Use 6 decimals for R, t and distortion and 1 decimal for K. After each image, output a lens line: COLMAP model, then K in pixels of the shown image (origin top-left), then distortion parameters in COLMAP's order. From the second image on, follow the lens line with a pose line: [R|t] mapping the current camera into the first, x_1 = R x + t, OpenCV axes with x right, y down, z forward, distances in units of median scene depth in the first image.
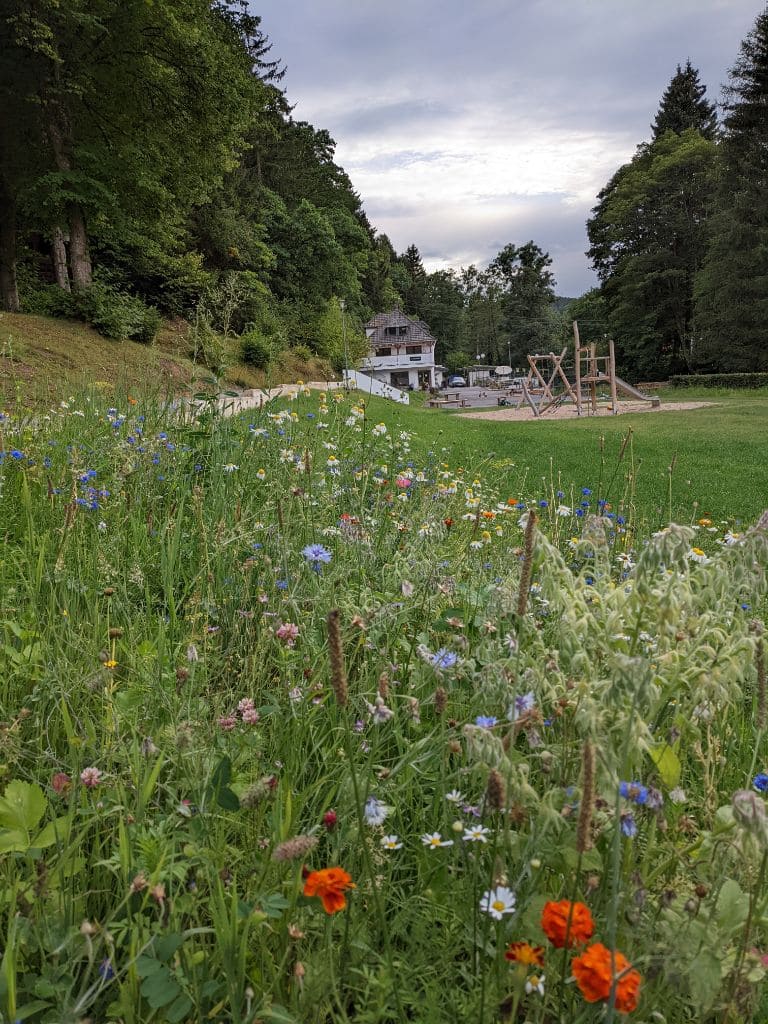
lens RADIAL K [[679.8, 0, 400.4], [0, 679.8, 510.4], [0, 0, 1]] dist [-0.006325, -0.001989]
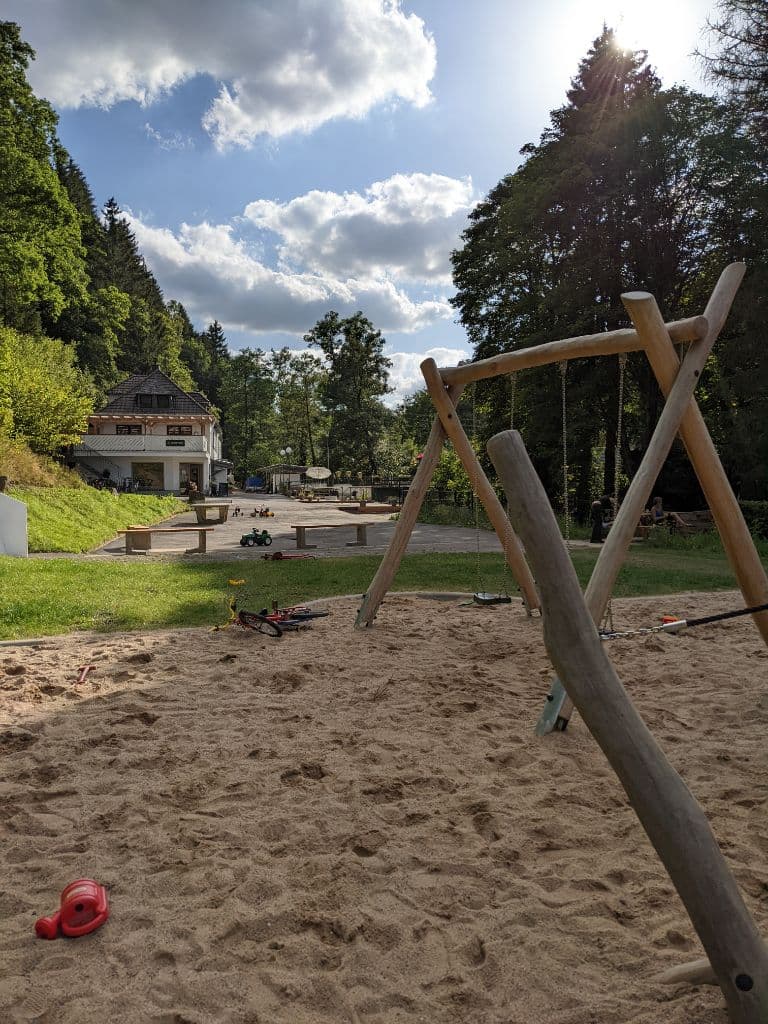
lens RADIAL K [[679.8, 0, 400.4], [0, 679.8, 510.4], [0, 0, 1]] dist [-0.006325, -0.001989]
pose [[0.963074, 0.053848, 0.263799, 0.045714], [-0.012033, 0.987425, -0.157627, -0.053337], [-0.268969, 0.148632, 0.951611, 0.286174]]
